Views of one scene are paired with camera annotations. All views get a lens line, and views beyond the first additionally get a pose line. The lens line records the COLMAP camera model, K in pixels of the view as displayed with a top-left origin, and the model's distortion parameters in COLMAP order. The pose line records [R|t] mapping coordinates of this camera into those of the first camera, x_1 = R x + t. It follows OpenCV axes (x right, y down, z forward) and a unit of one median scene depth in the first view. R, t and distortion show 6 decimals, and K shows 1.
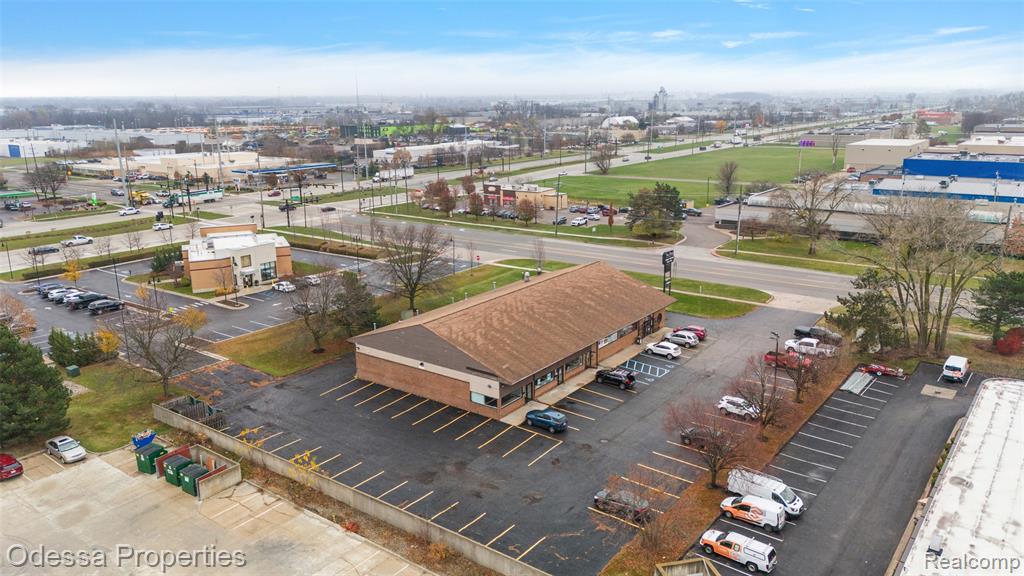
lens RADIAL K [[749.8, 0, 508.7], [0, 749.8, 318.9], [0, 0, 1]] dist [0.056494, -0.002132]
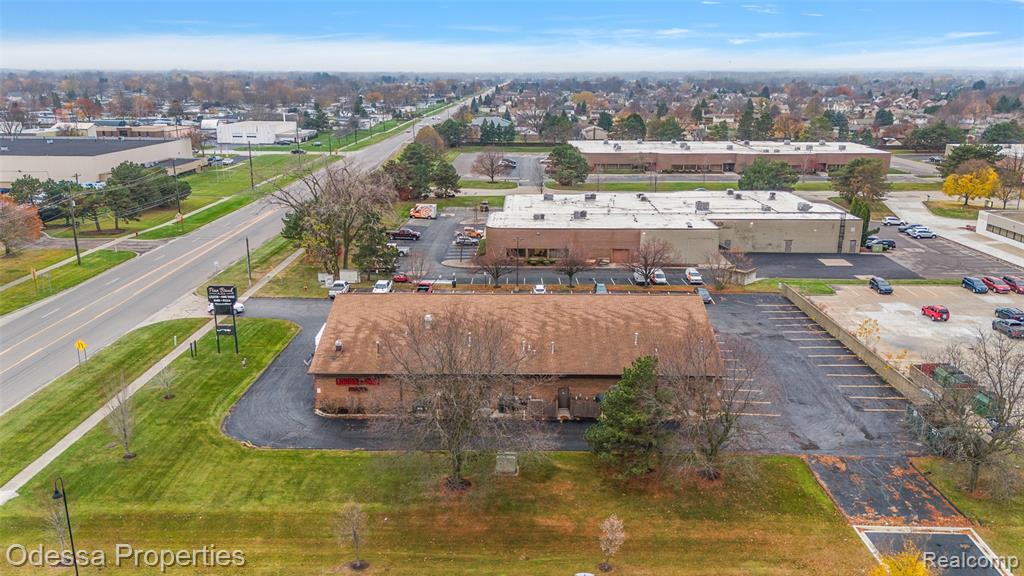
lens RADIAL K [[767.8, 0, 514.2], [0, 767.8, 331.3], [0, 0, 1]] dist [0.055005, -0.005991]
pose [[-0.597794, -0.246083, 0.762945, -0.703879], [0.235431, 0.855858, 0.460520, -0.443351], [-0.766299, 0.454917, -0.453691, 1.564547]]
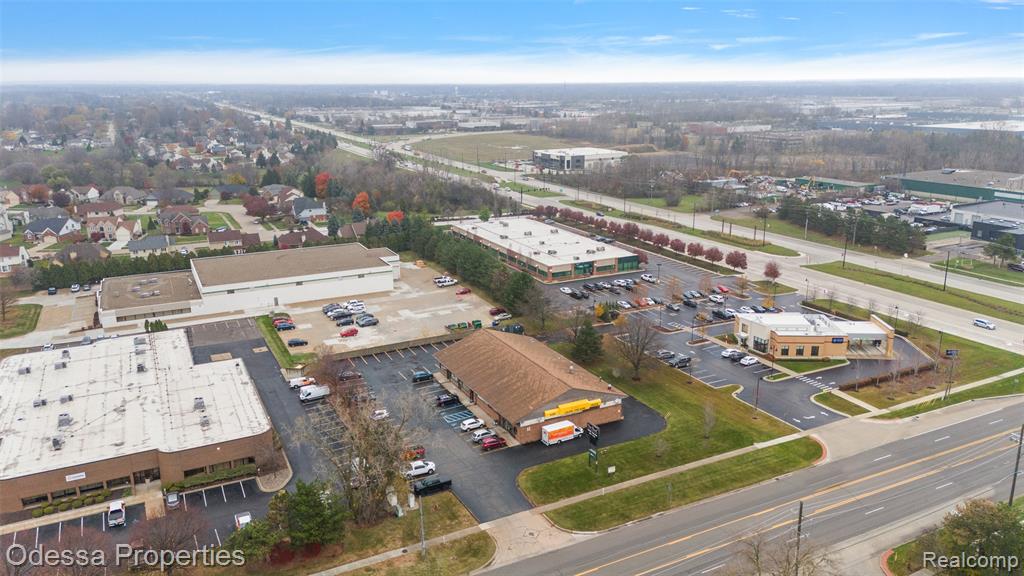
lens RADIAL K [[744.0, 0, 517.7], [0, 744.0, 311.9], [0, 0, 1]] dist [0.072920, -0.000634]
pose [[-0.430799, 0.284156, -0.856544, 1.507930], [-0.248149, 0.875247, 0.415168, -0.864005], [0.867660, 0.391404, -0.306543, 1.596303]]
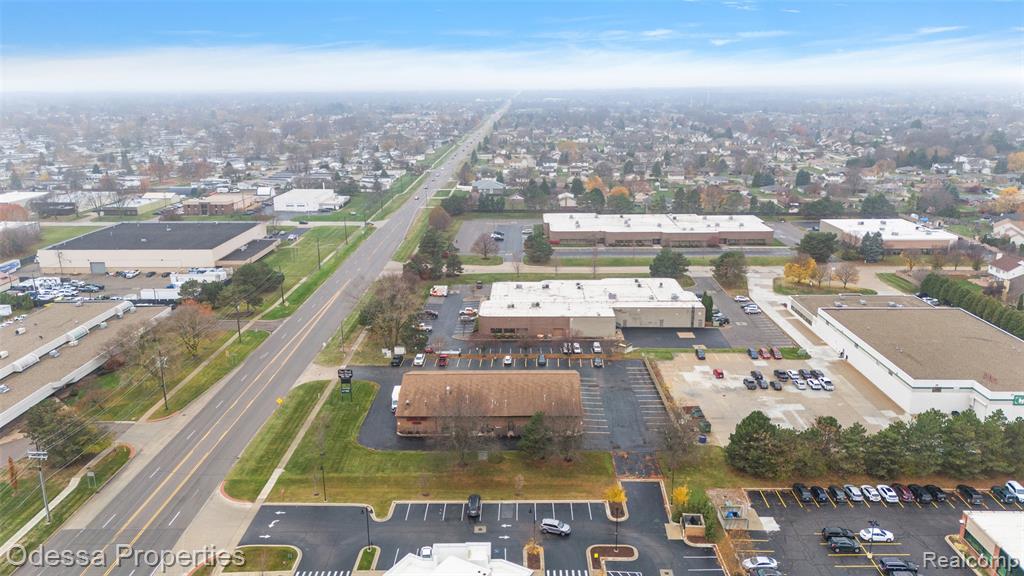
lens RADIAL K [[744.0, 0, 517.7], [0, 744.0, 311.9], [0, 0, 1]] dist [0.072920, -0.000634]
pose [[-0.601588, -0.221902, 0.767367, -1.437422], [0.241034, 0.865439, 0.439224, -1.001710], [-0.761574, 0.449193, -0.467152, 1.875239]]
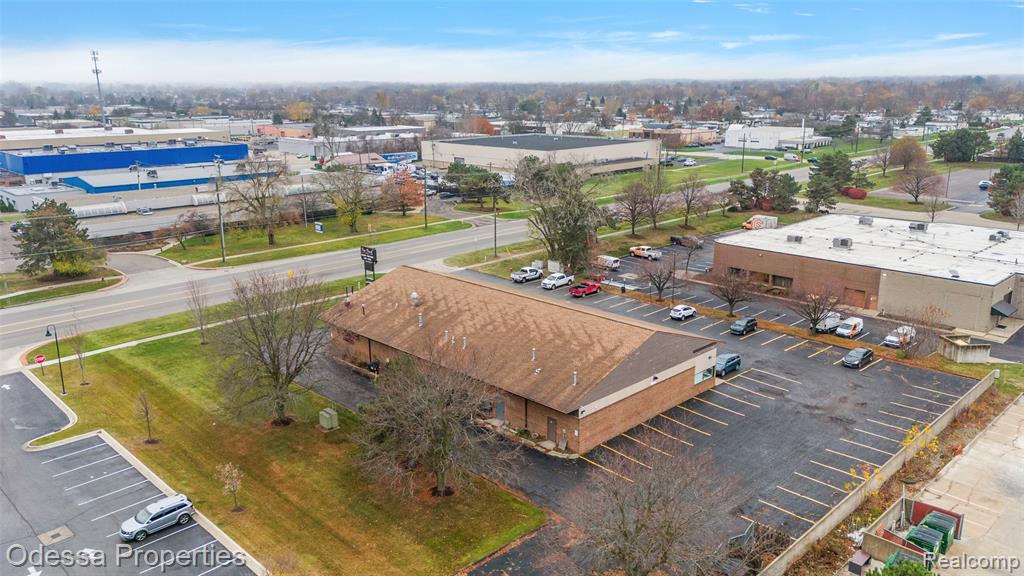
lens RADIAL K [[784.3, 0, 519.9], [0, 784.3, 287.0], [0, 0, 1]] dist [0.048343, -0.004181]
pose [[0.131722, -0.244080, 0.960768, -0.925344], [0.288608, 0.936668, 0.198390, -0.246807], [-0.948343, 0.251153, 0.193823, 0.905061]]
